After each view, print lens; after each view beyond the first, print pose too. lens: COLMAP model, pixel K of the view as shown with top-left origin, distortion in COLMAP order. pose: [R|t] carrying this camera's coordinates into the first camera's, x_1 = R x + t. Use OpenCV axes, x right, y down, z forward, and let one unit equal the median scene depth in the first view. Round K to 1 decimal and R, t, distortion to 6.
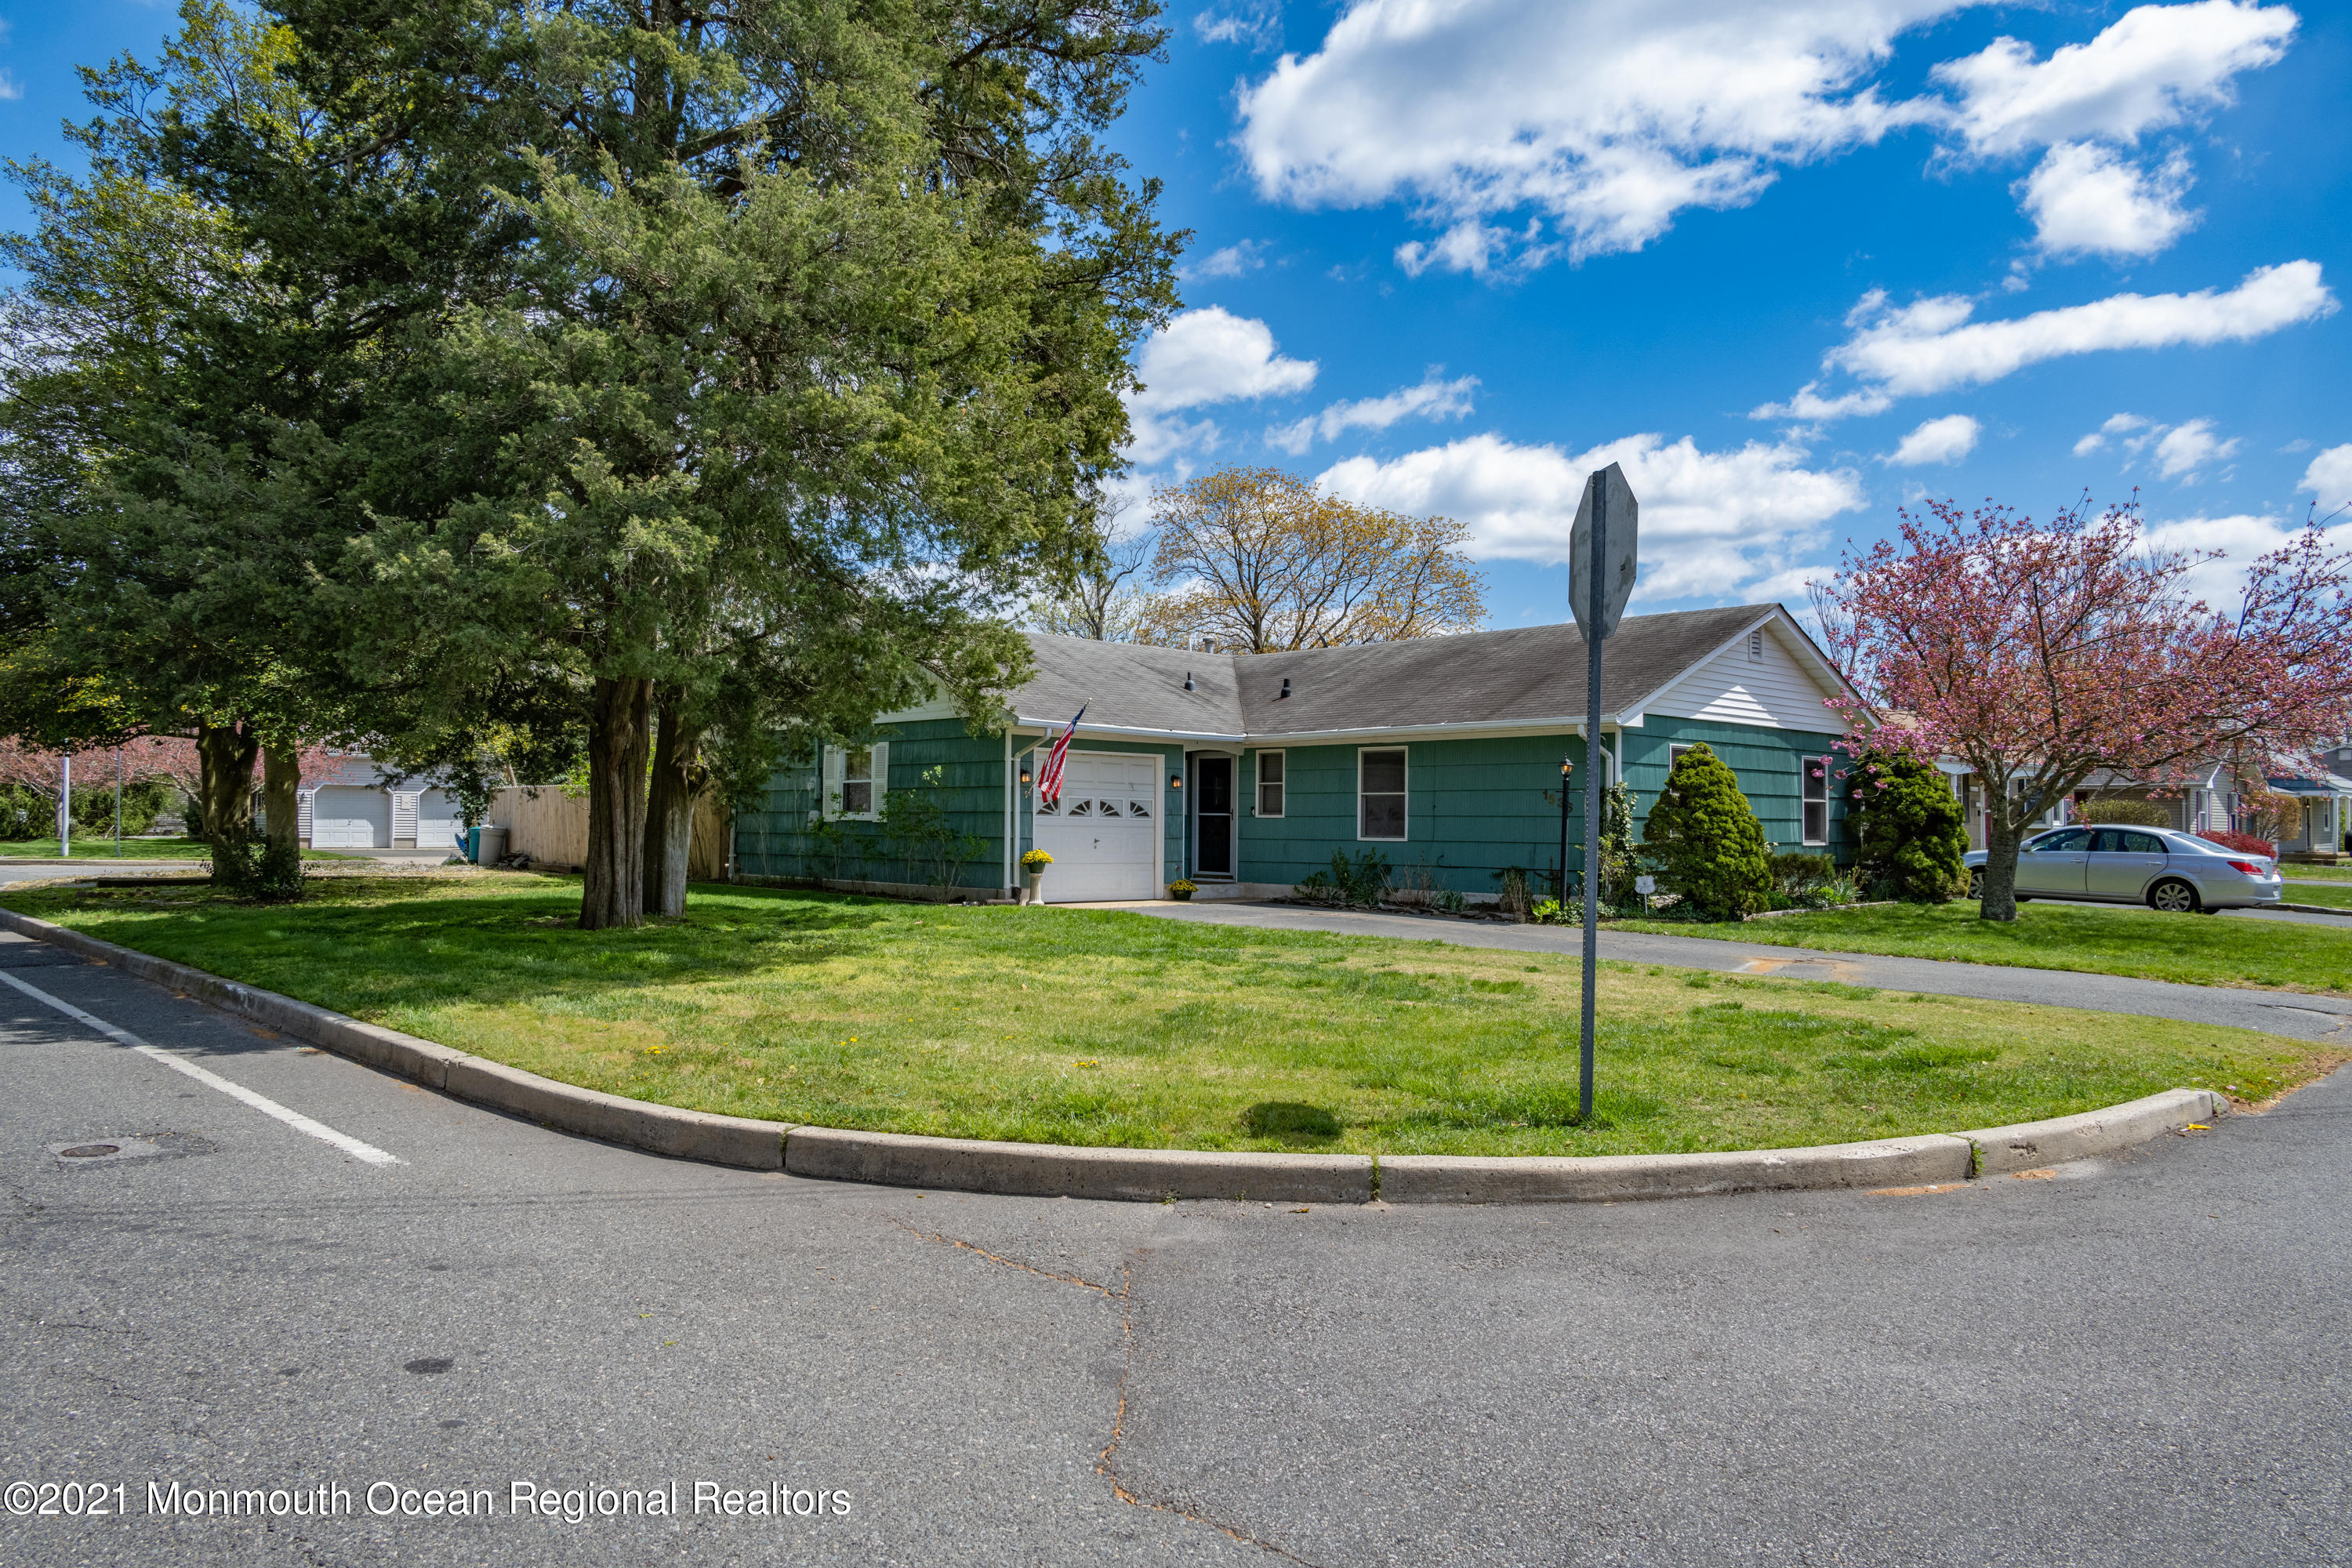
lens RADIAL K [[1577.1, 0, 1175.6], [0, 1577.1, 775.3], [0, 0, 1]] dist [-0.001549, 0.000002]
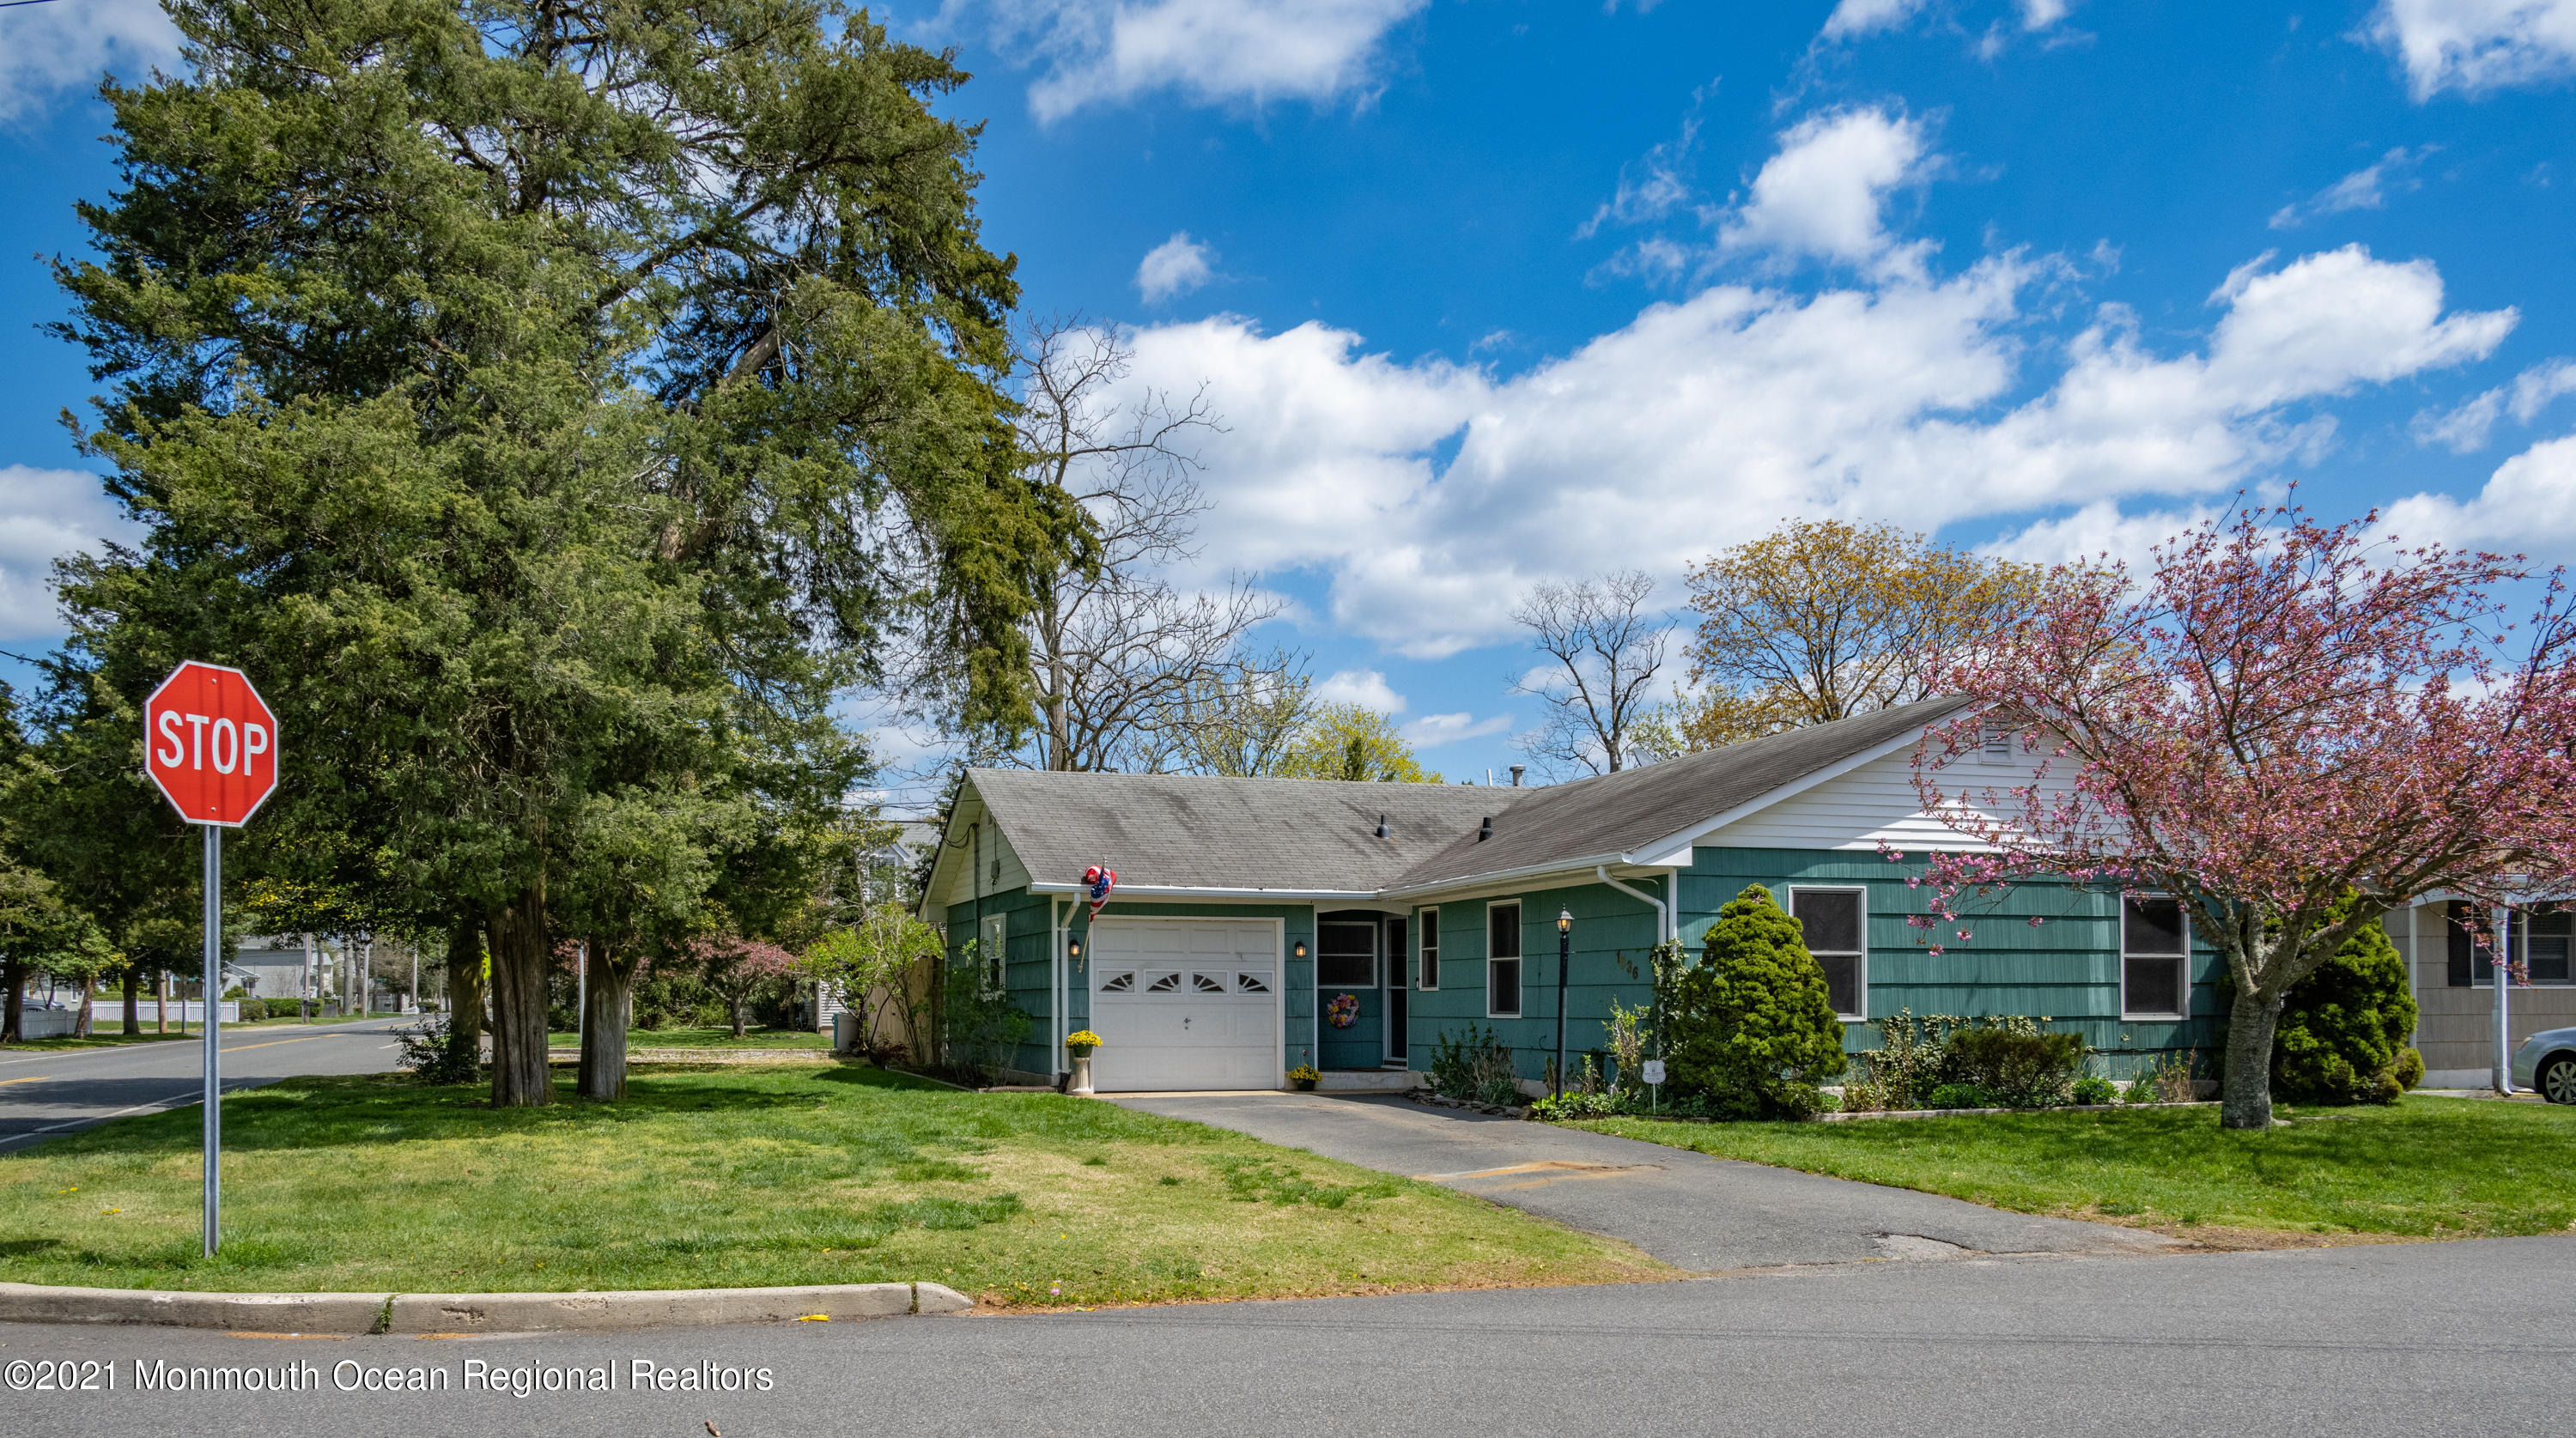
lens RADIAL K [[2056.8, 0, 1288.1], [0, 2056.8, 728.5], [0, 0, 1]] dist [-0.004873, -0.002903]
pose [[0.896382, -0.069234, -0.437842, 0.529870], [0.023694, 0.993799, -0.108636, 0.006612], [0.442649, 0.087005, 0.892464, 0.008449]]
